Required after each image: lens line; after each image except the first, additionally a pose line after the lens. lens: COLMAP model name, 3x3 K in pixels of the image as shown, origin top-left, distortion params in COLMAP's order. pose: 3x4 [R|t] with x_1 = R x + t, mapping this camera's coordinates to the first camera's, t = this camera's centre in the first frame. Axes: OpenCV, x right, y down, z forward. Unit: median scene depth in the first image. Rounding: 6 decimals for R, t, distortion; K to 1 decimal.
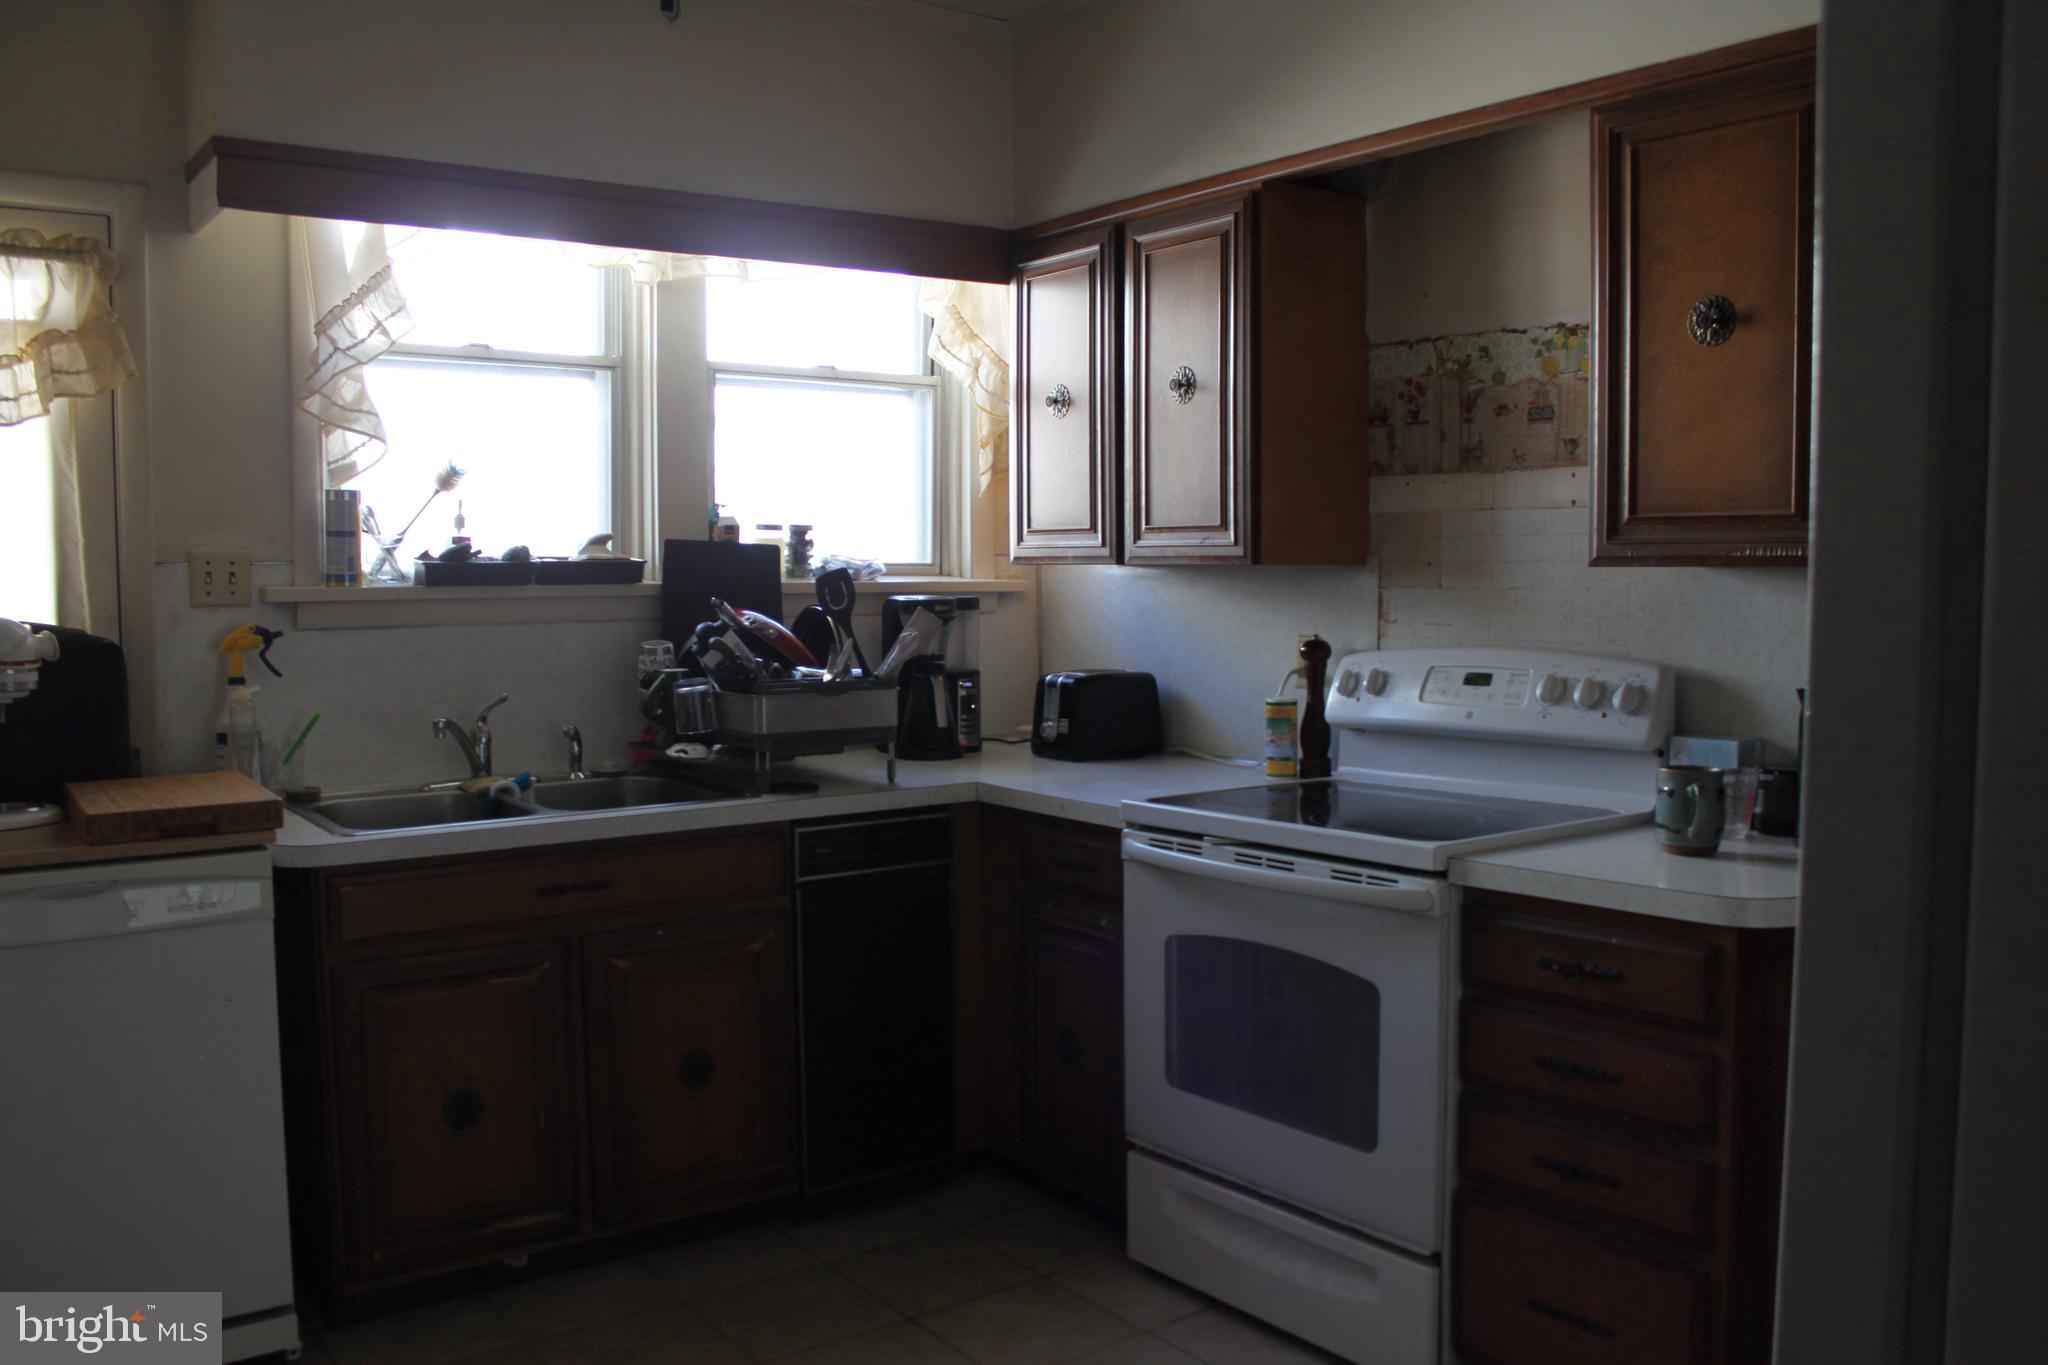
lens RADIAL K [[1665.6, 0, 1015.4], [0, 1665.6, 680.8], [0, 0, 1]] dist [-0.167190, 0.105919]
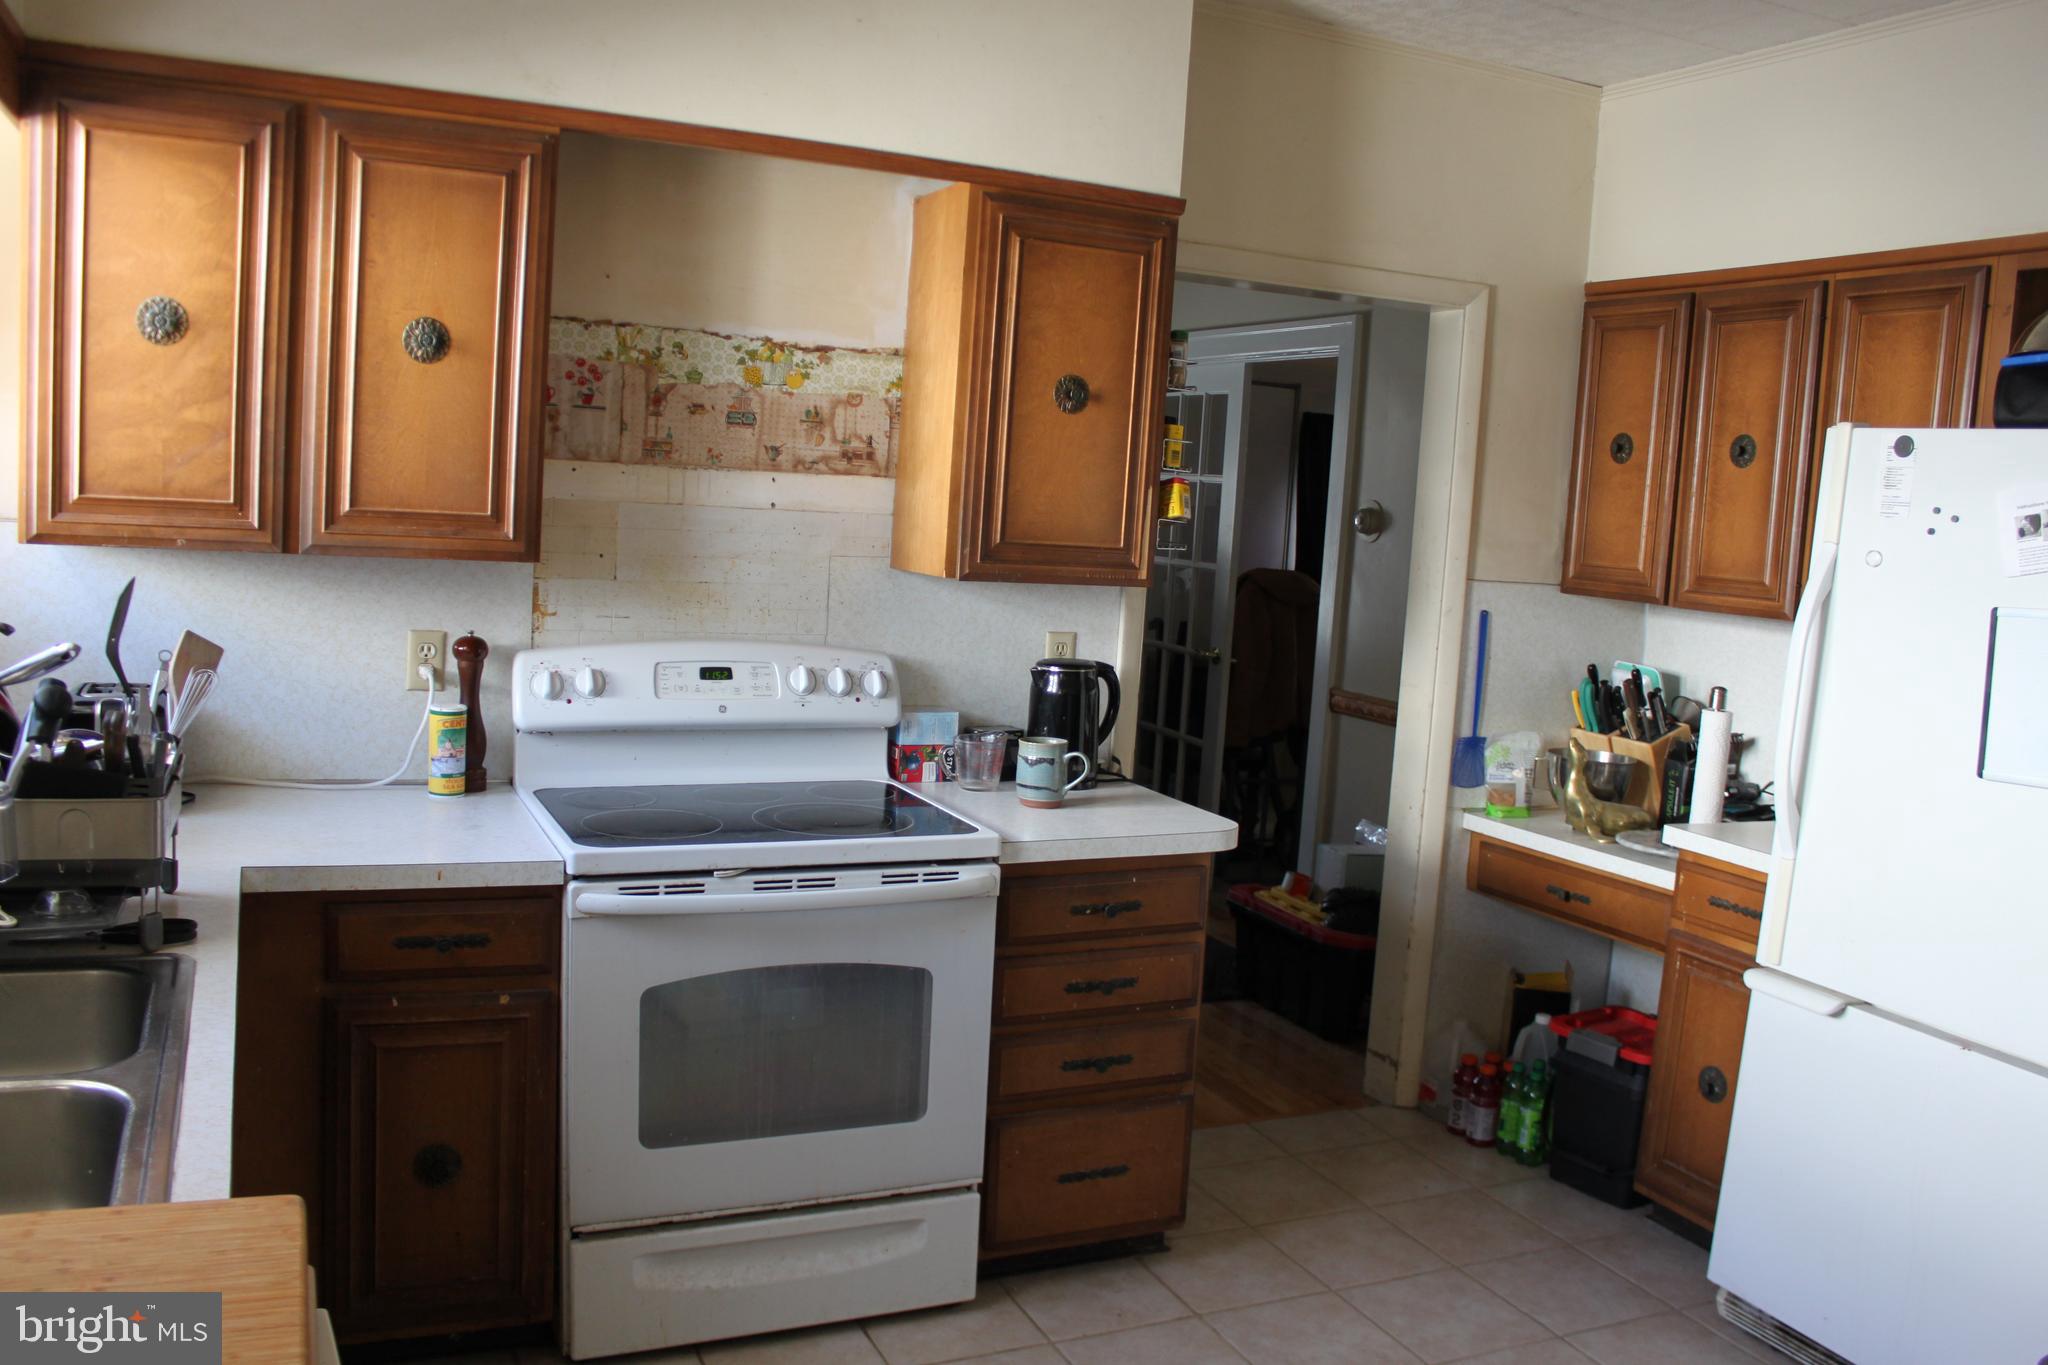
lens RADIAL K [[1665.6, 0, 1015.4], [0, 1665.6, 680.8], [0, 0, 1]] dist [-0.167190, 0.105919]
pose [[0.211481, -0.091135, 0.973124, -0.694556], [0.002577, 0.995692, 0.092689, -0.092478], [-0.977379, -0.017094, 0.210805, 0.593345]]
